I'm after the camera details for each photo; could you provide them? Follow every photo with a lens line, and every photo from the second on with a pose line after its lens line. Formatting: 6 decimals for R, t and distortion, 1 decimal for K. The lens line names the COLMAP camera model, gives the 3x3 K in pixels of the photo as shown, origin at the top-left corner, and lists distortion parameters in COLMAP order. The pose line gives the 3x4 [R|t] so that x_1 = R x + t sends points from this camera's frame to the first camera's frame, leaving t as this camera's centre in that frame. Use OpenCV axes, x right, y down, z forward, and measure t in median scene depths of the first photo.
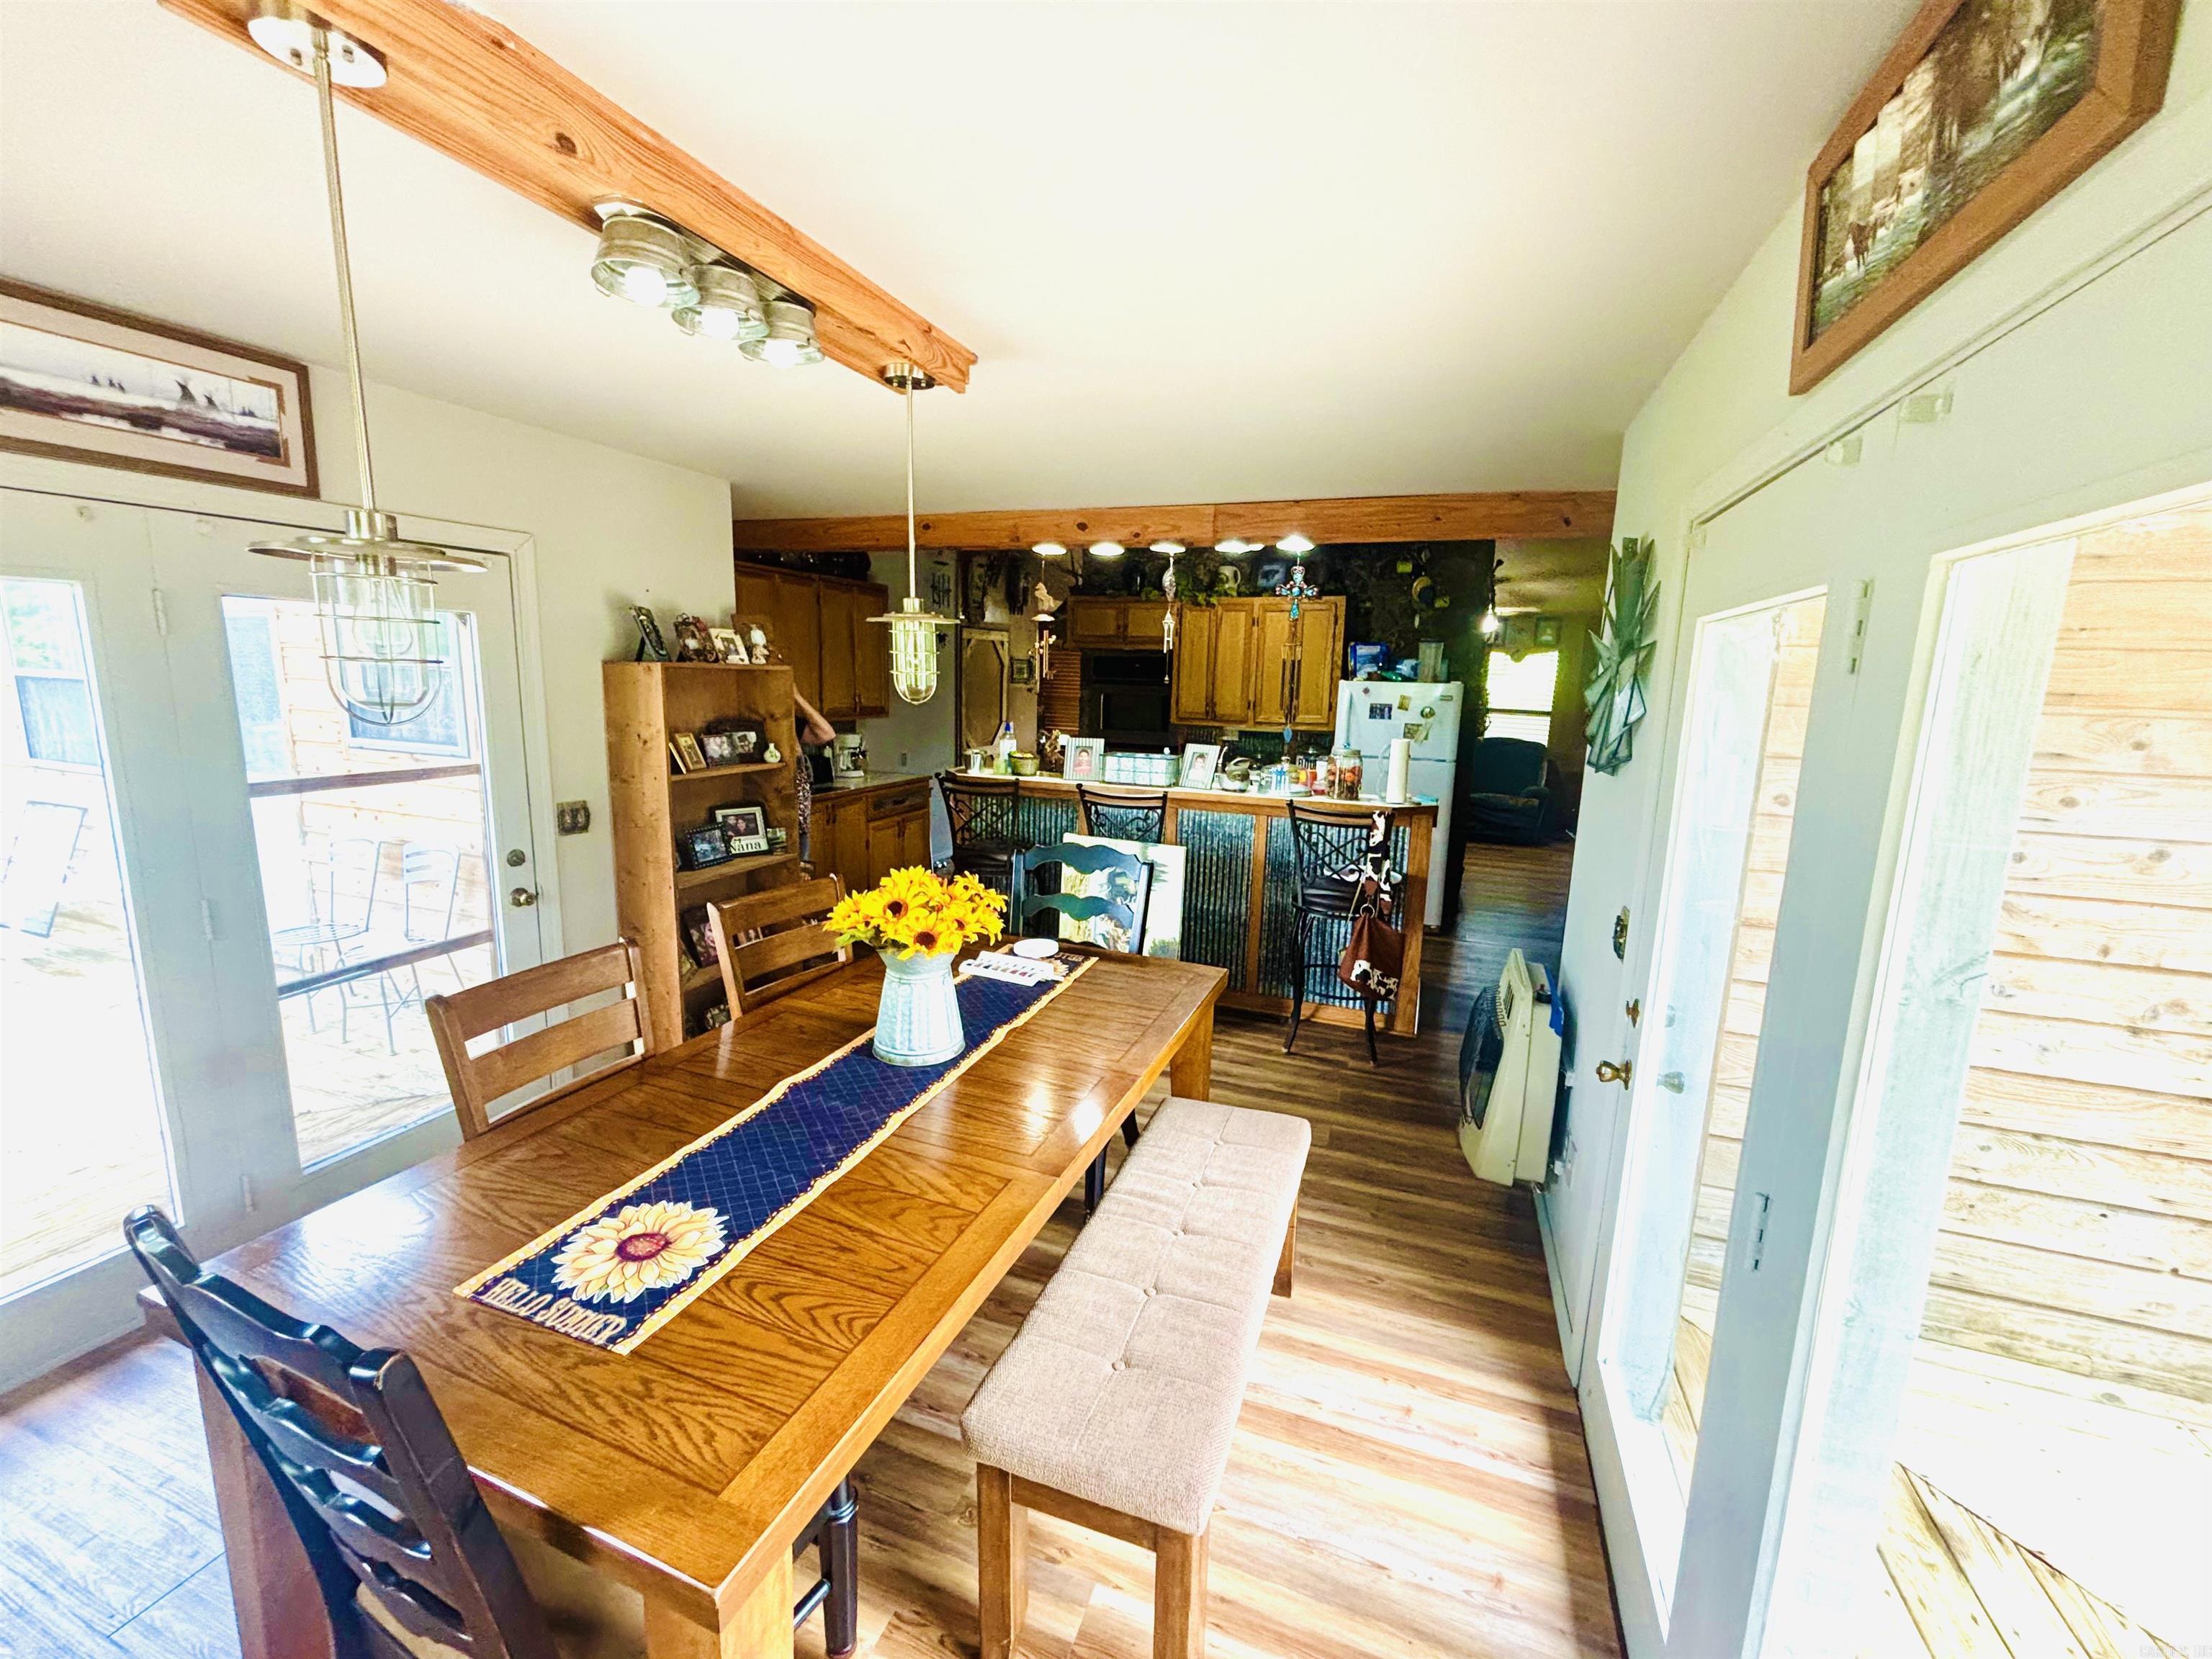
lens RADIAL K [[906.9, 0, 1106.0], [0, 906.9, 829.5], [0, 0, 1]] dist [0.093009, -0.000101]
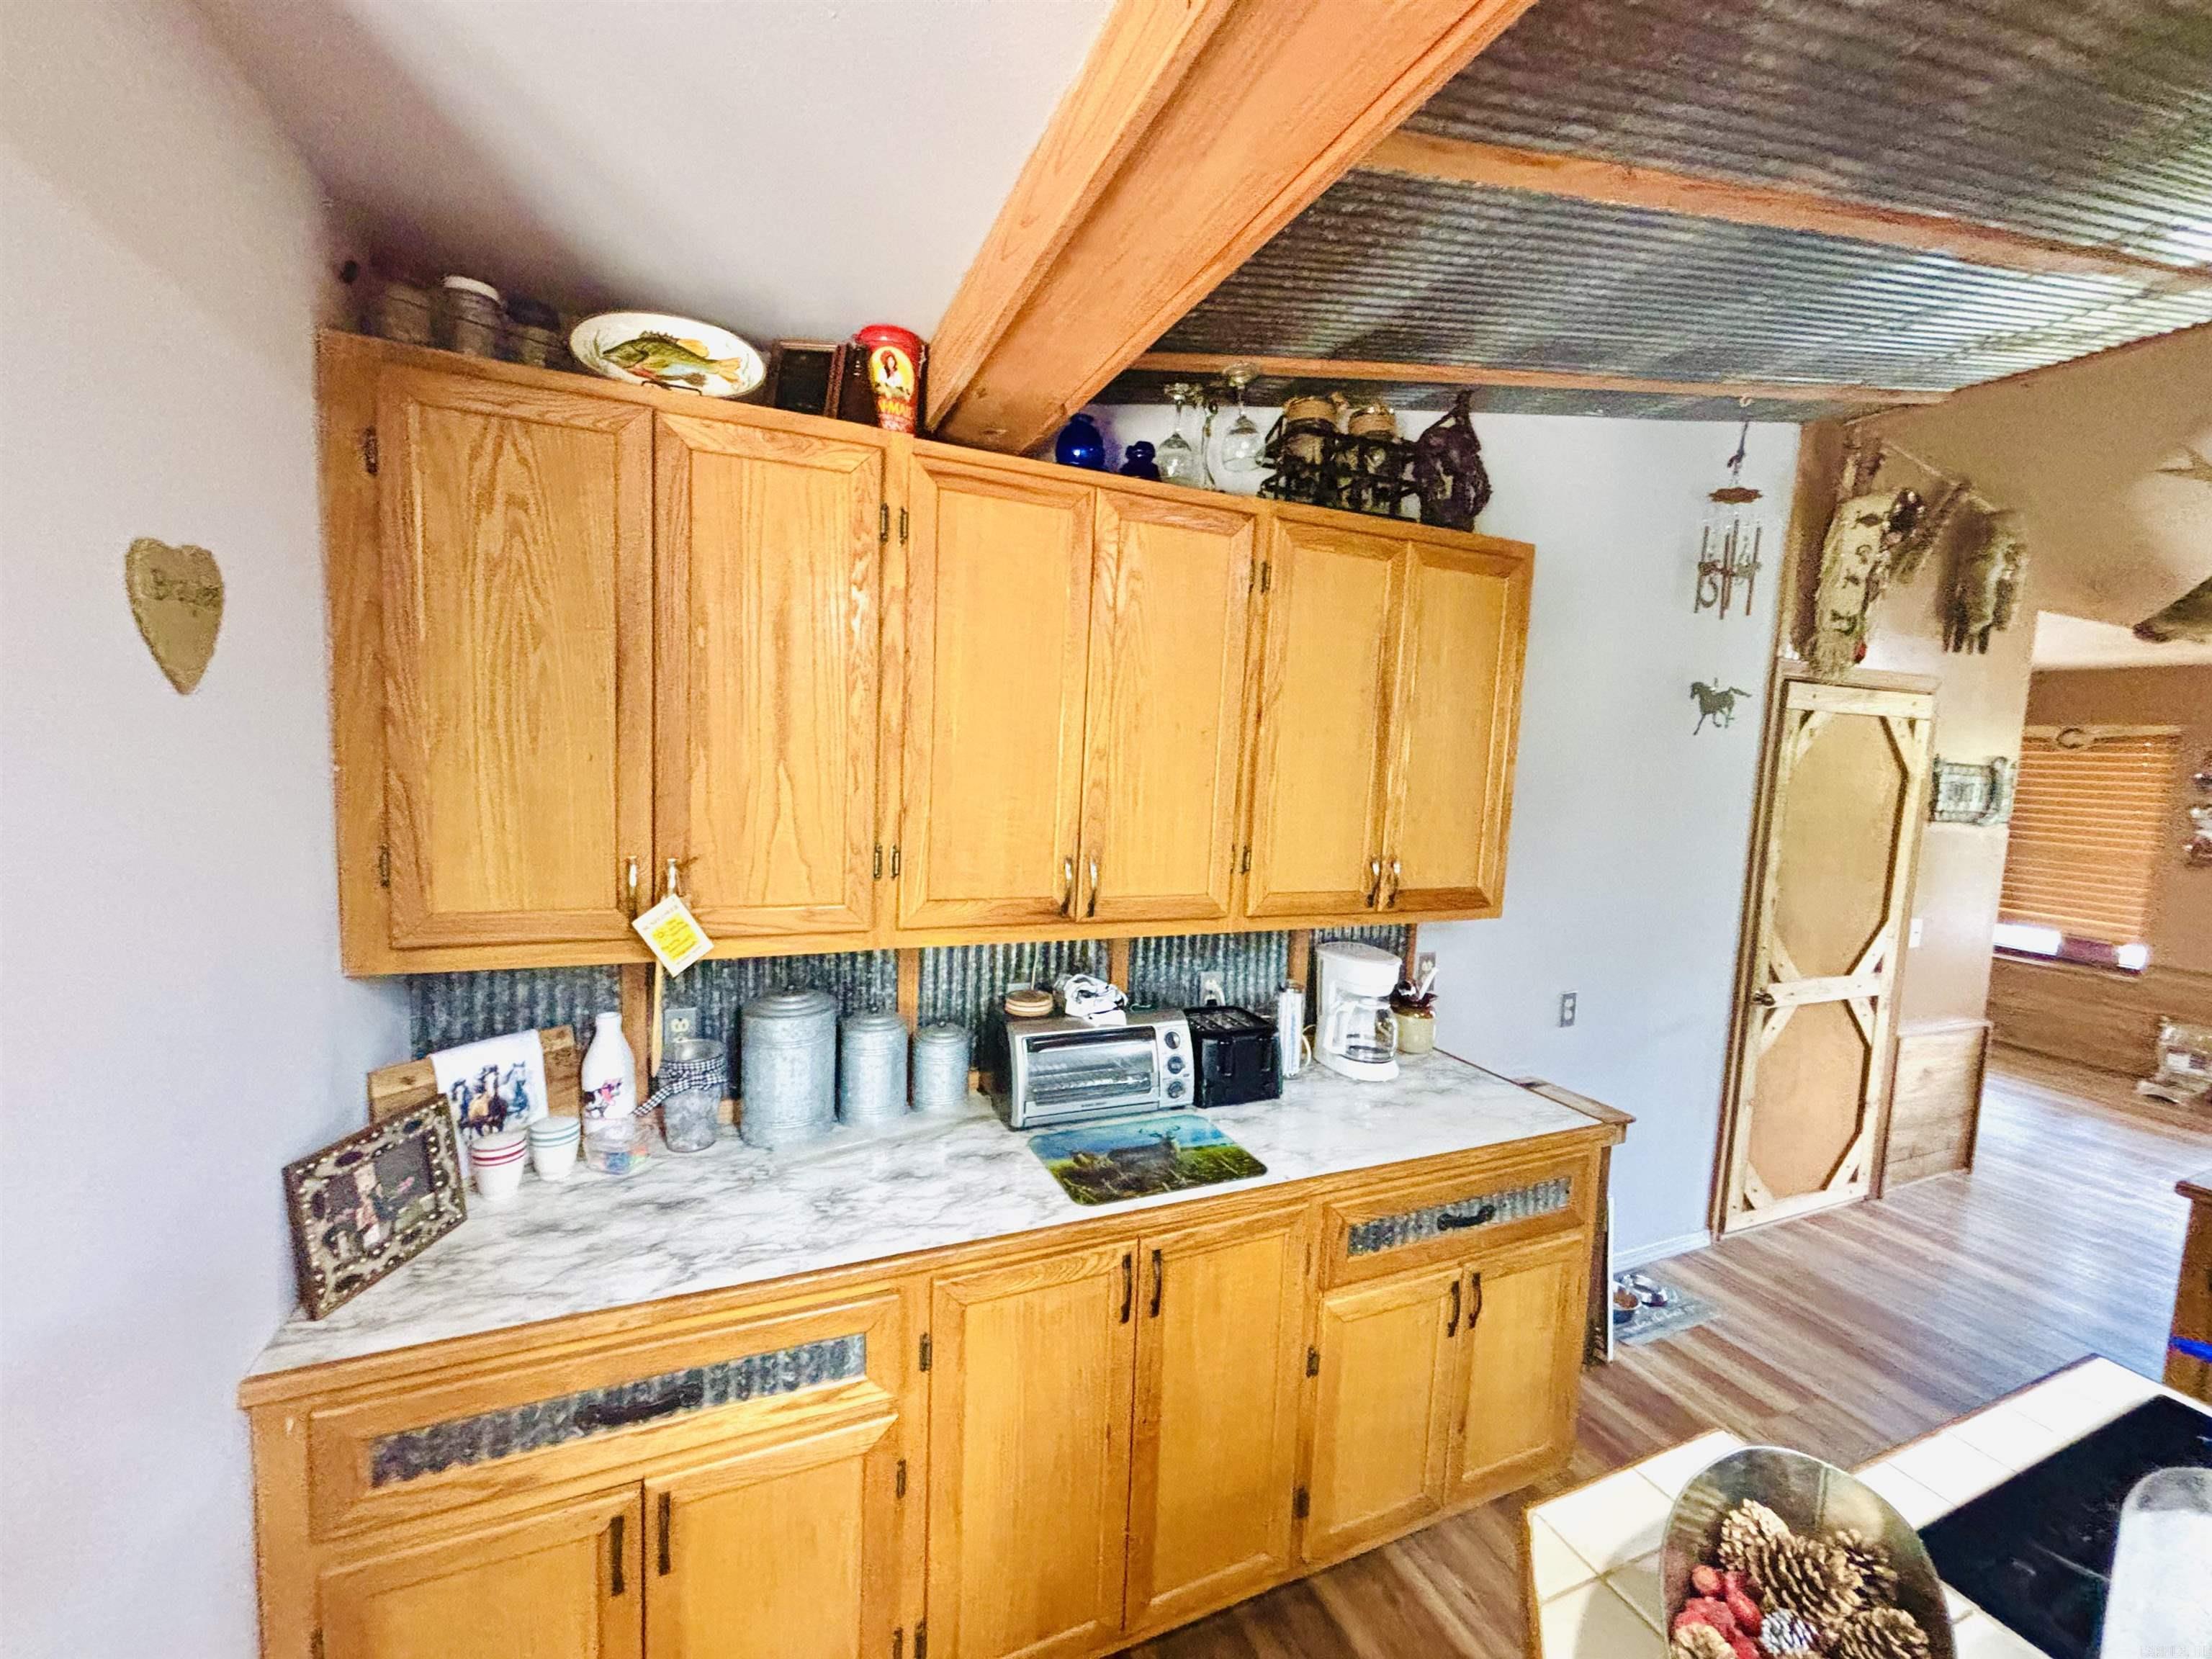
lens RADIAL K [[887.9, 0, 1106.2], [0, 887.9, 824.7], [0, 0, 1]] dist [-0.000030, 0.000353]
pose [[0.692549, 0.065797, -0.718364, -0.161478], [-0.148561, 0.987494, -0.052775, -0.188944], [0.705908, 0.143270, 0.693662, 1.044341]]
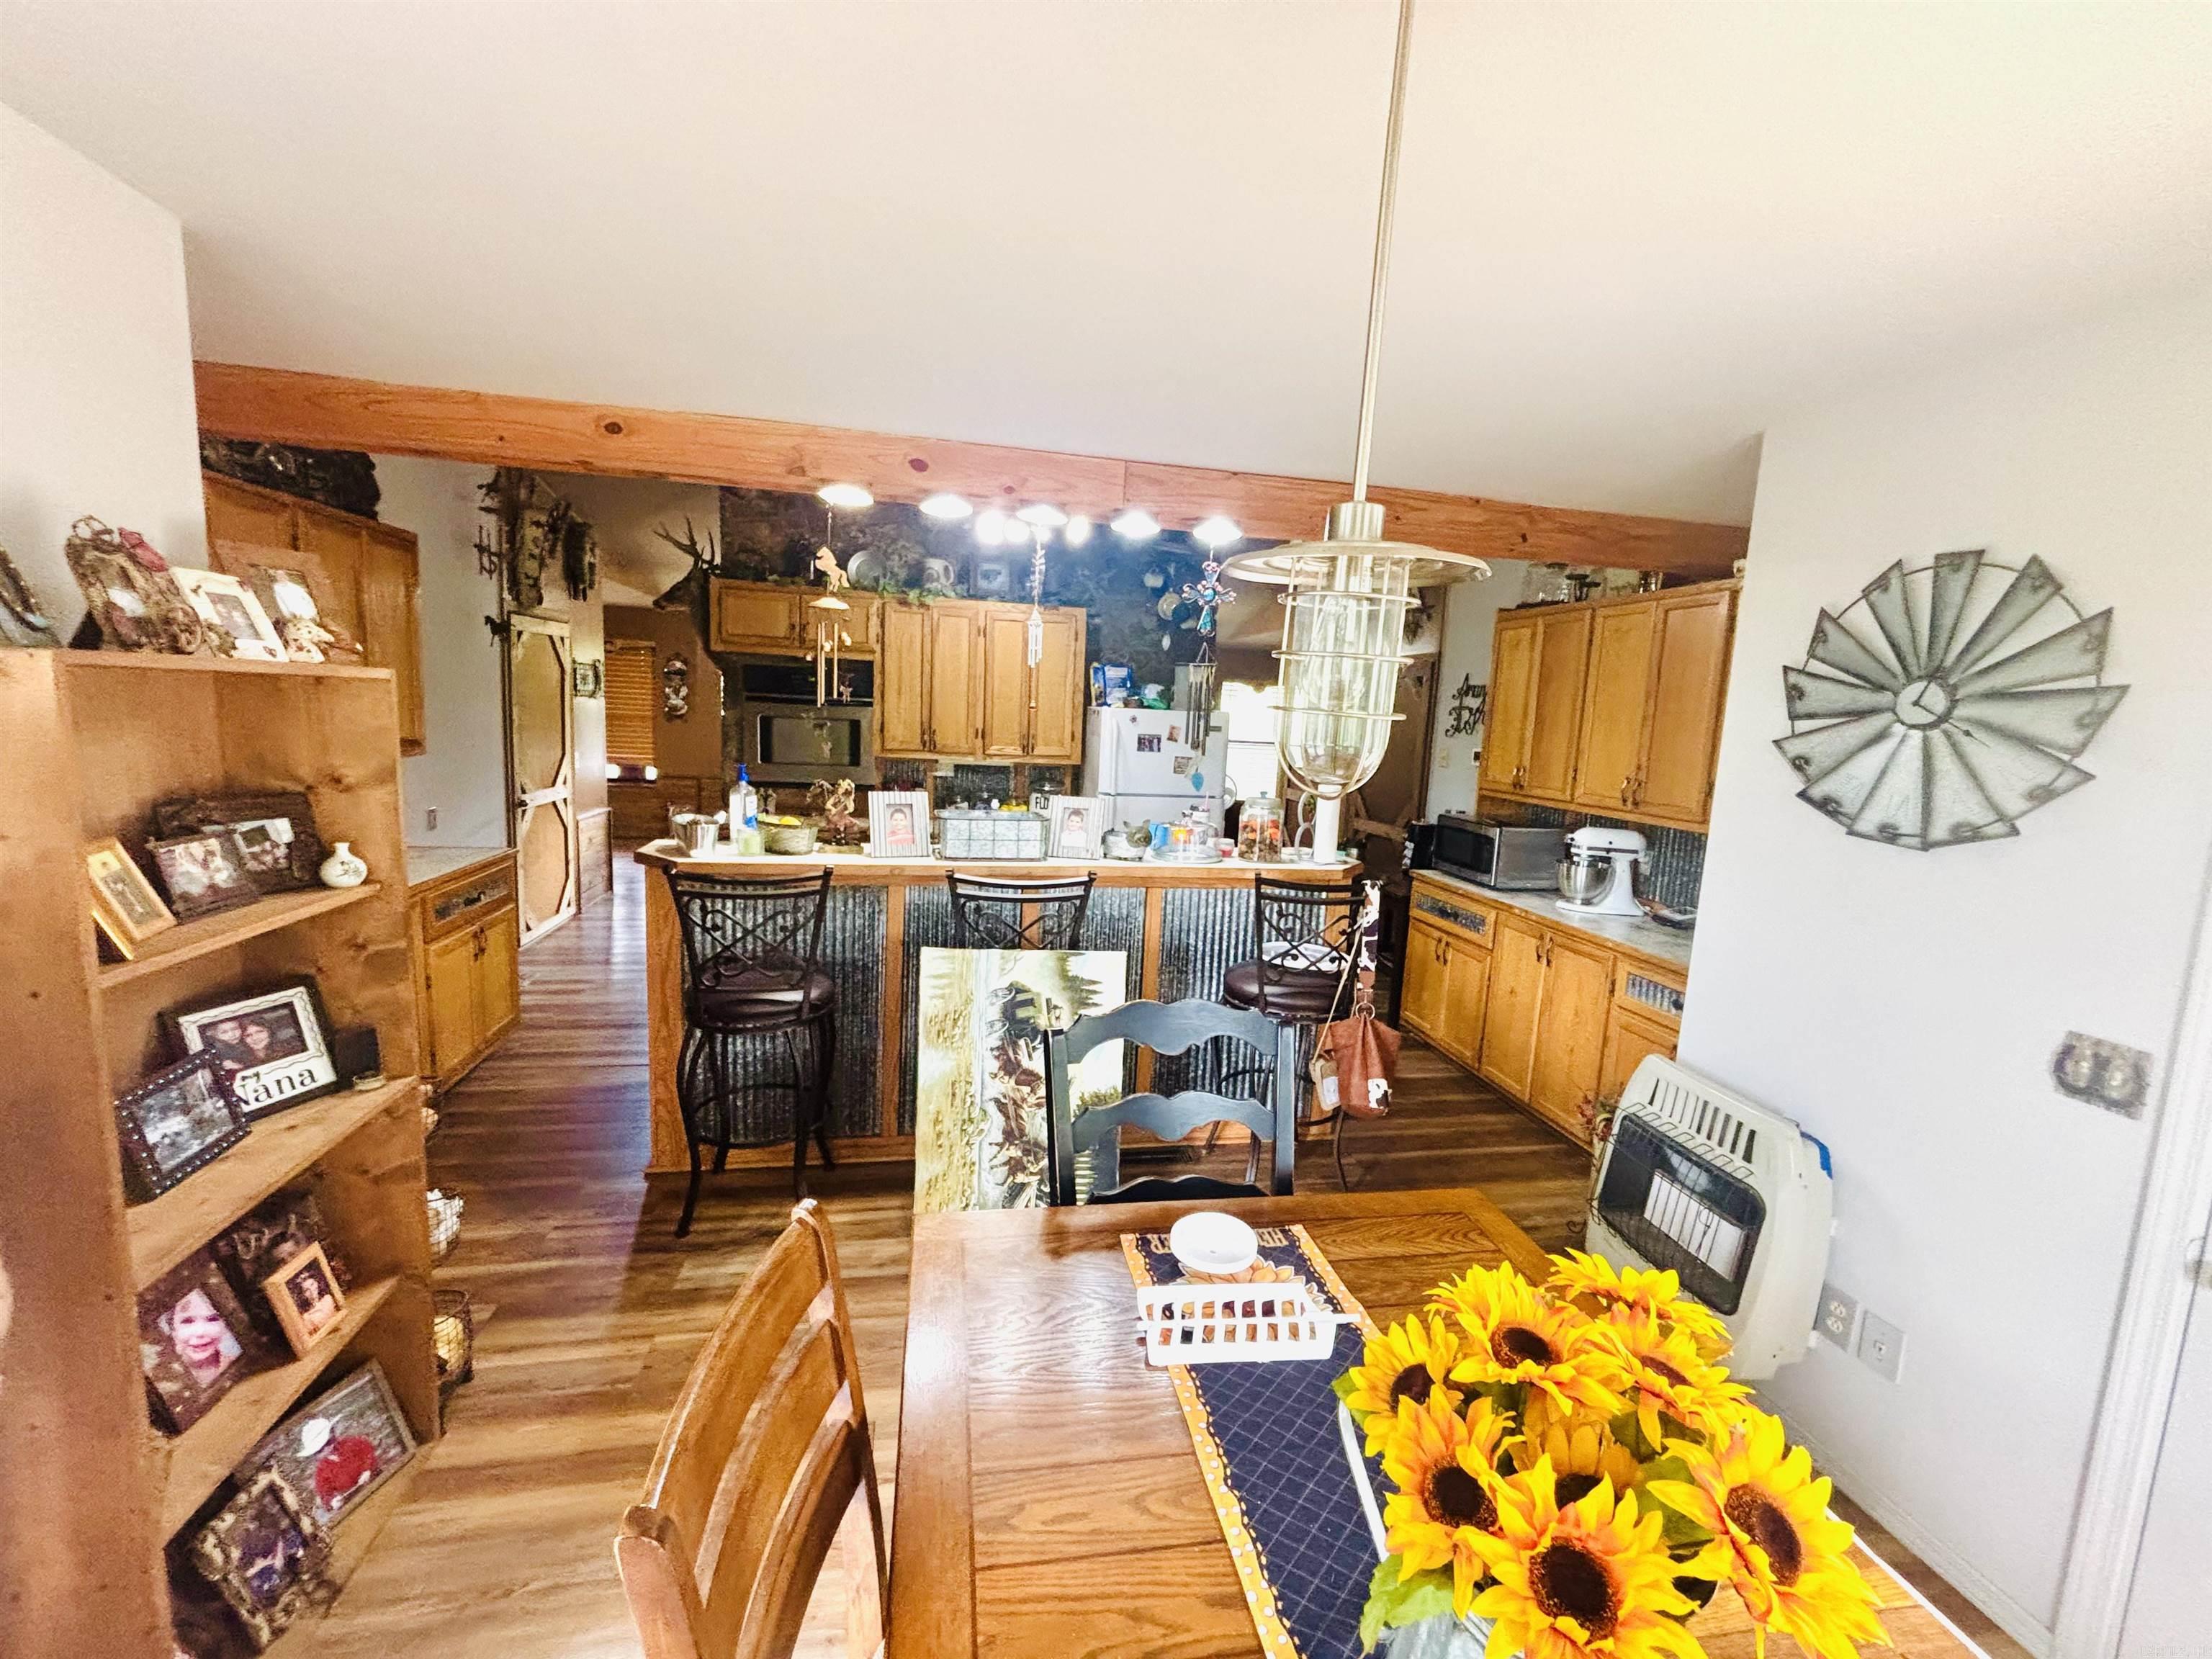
lens RADIAL K [[898.4, 0, 1107.6], [0, 898.4, 834.3], [0, 0, 1]] dist [-0.011685, 0.012563]
pose [[0.847848, -0.059103, 0.526935, -0.275194], [0.064189, 0.997900, 0.008646, -0.076823], [-0.526340, 0.026493, 0.849861, 0.436895]]
